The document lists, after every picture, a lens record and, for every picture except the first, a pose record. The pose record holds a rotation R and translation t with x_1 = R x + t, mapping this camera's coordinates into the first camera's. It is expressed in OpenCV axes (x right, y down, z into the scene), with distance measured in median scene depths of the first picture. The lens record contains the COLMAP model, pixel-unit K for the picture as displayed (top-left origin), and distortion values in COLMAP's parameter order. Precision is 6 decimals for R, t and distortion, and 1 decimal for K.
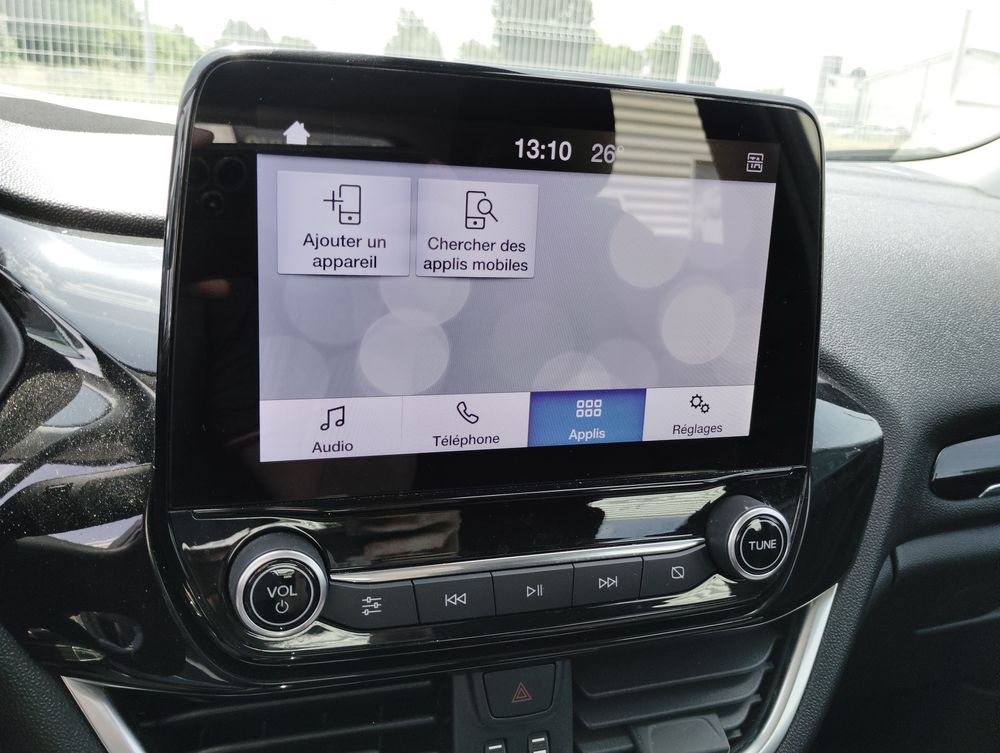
lens RADIAL K [[869.0, 0, 500.0], [0, 869.0, 376.5], [0, 0, 1]] dist [0.032663, -0.009500]
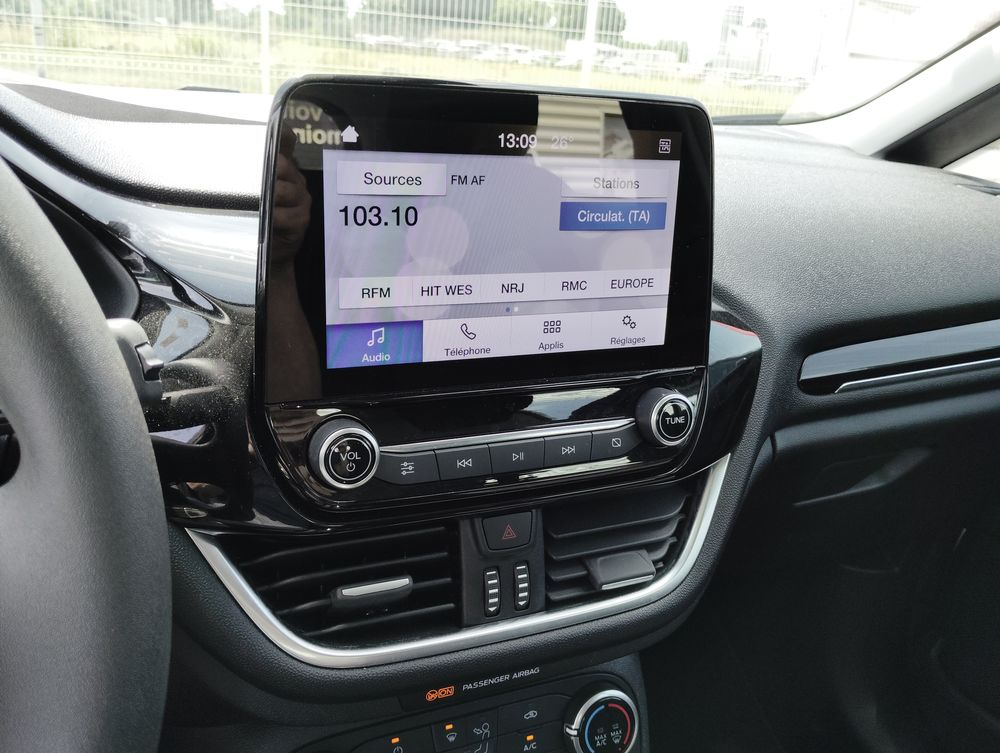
lens RADIAL K [[849.7, 0, 500.0], [0, 849.7, 376.5], [0, 0, 1]] dist [0.118492, -0.262970]
pose [[0.995195, -0.037392, 0.090490, -0.101823], [0.032561, 0.997994, 0.054294, 0.037265], [-0.092339, -0.051087, 0.994416, -0.338103]]
